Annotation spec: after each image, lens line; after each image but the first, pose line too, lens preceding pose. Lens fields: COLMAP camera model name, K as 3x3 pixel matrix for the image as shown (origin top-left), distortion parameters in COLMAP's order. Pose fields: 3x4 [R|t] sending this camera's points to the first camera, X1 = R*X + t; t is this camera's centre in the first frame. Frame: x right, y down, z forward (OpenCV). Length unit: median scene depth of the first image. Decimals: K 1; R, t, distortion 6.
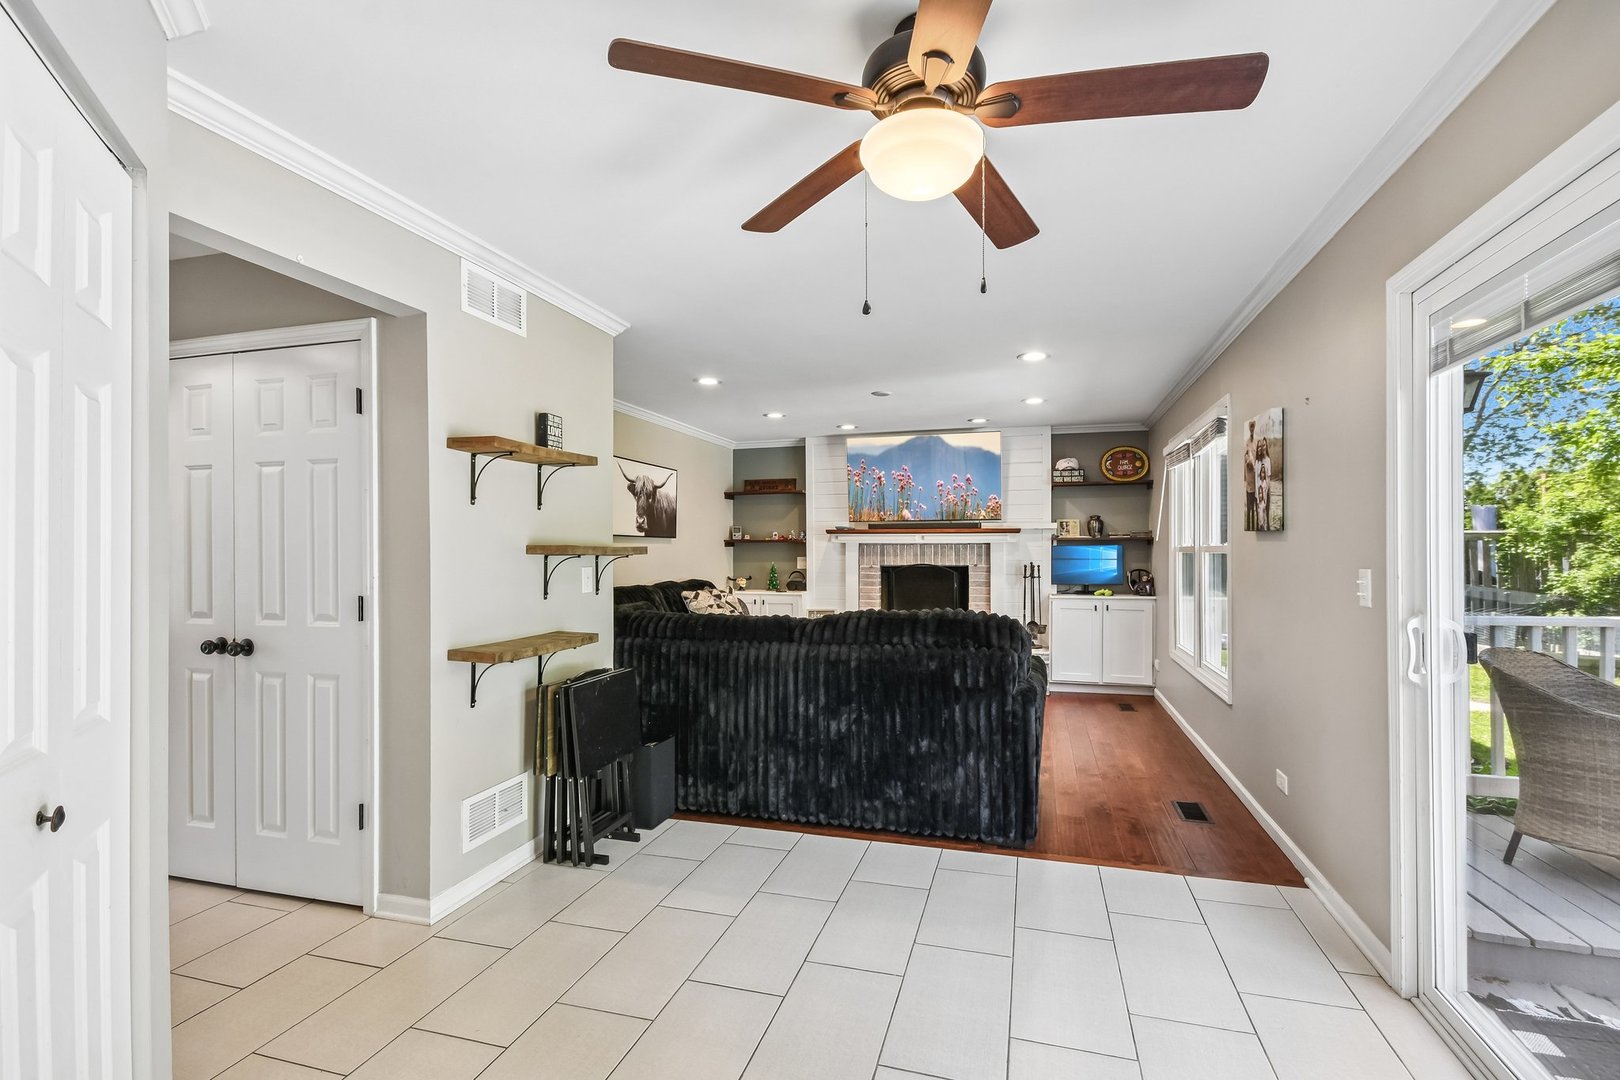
lens RADIAL K [[722.4, 0, 790.4], [0, 722.4, 552.7], [0, 0, 1]] dist [-0.000514, -0.000106]
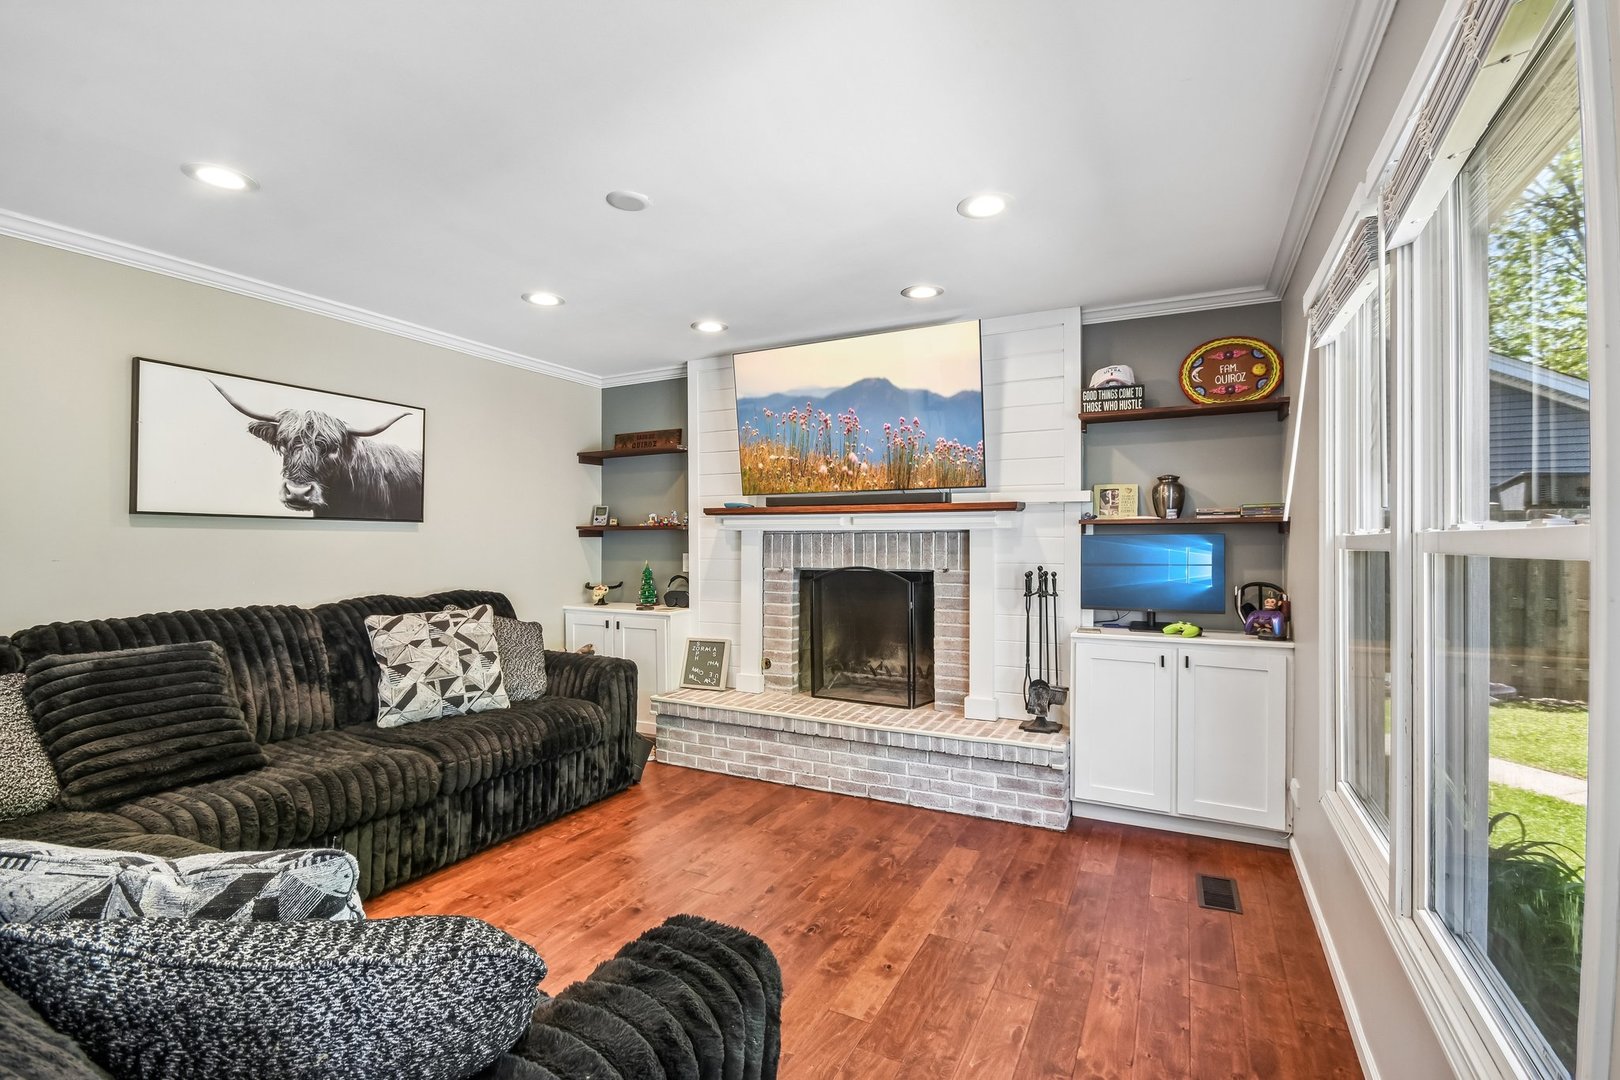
lens RADIAL K [[721.8, 0, 810.0], [0, 721.8, 540.0], [0, 0, 1]] dist [-0.004126, -0.000553]
pose [[0.987533, 0.001294, -0.157406, 0.248251], [-0.002140, 0.999984, -0.005206, -0.002772], [0.157397, 0.005478, 0.987520, 0.450352]]
